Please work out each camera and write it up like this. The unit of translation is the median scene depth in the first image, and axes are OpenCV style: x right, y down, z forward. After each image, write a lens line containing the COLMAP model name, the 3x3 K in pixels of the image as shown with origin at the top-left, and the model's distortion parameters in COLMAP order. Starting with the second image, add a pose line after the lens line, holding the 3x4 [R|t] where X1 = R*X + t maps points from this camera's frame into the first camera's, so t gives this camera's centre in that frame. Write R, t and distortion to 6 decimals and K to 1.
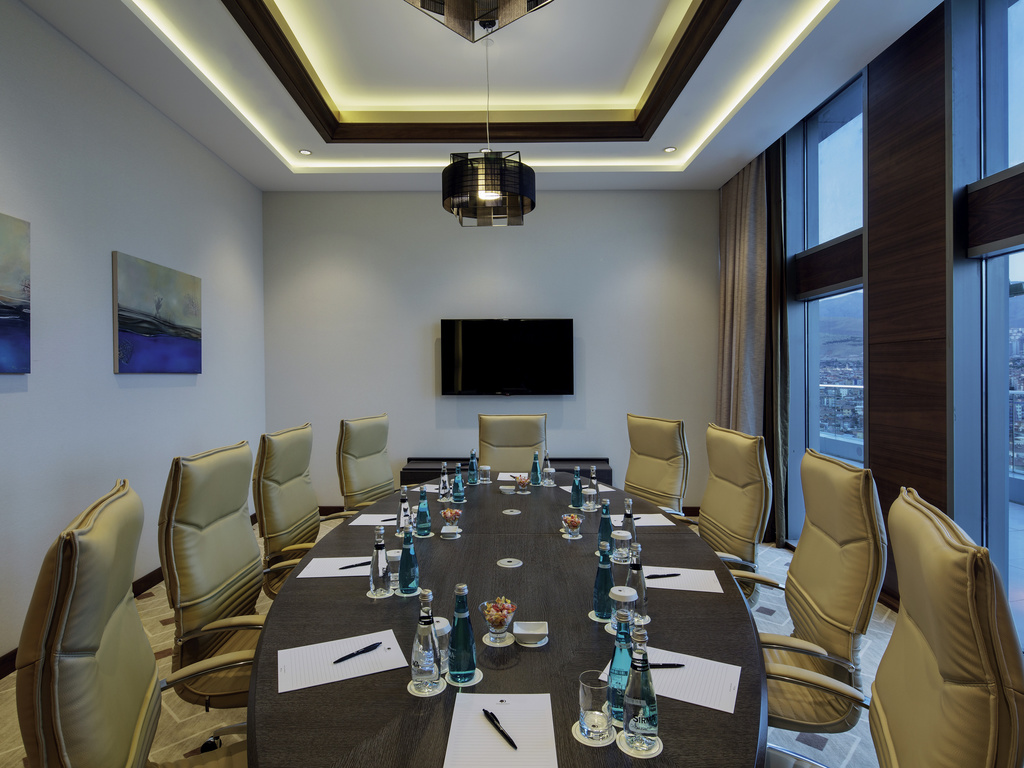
lens RADIAL K [[554.4, 0, 512.0], [0, 554.4, 384.0], [0, 0, 1]] dist [0.001191, 0.000698]
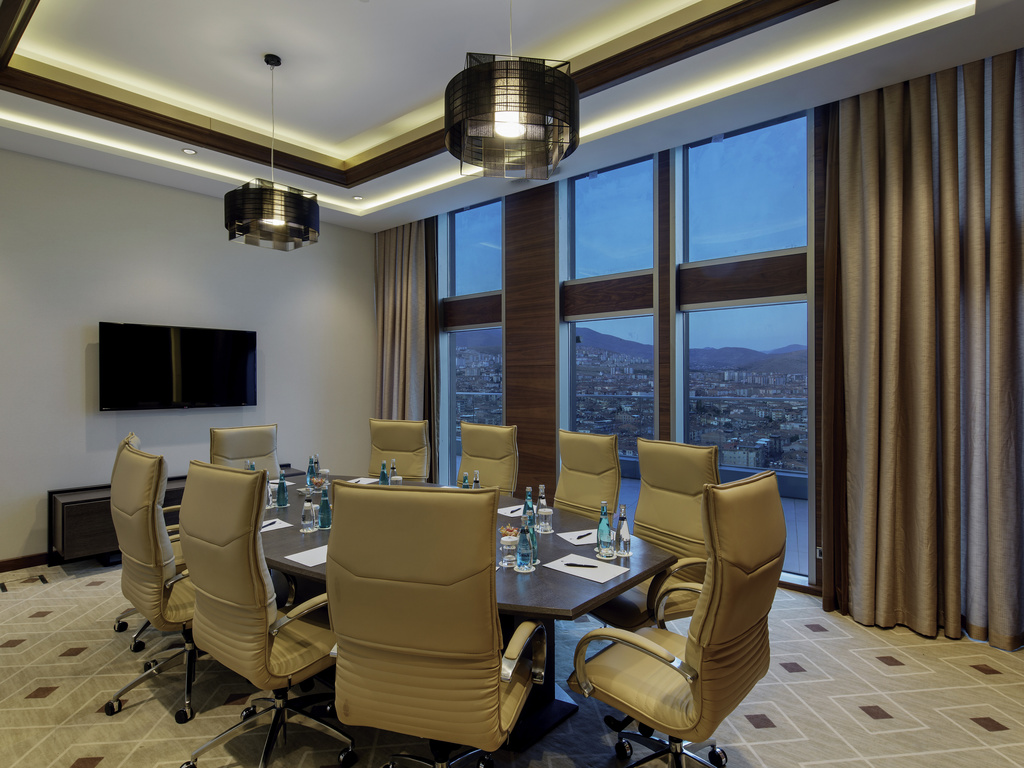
lens RADIAL K [[554.4, 0, 512.0], [0, 554.4, 384.0], [0, 0, 1]] dist [0.001191, 0.000698]
pose [[0.661793, -0.003494, 0.749679, -0.421614], [0.013347, 0.999886, -0.007123, -0.008291], [-0.749568, 0.014720, 0.661764, -0.039925]]
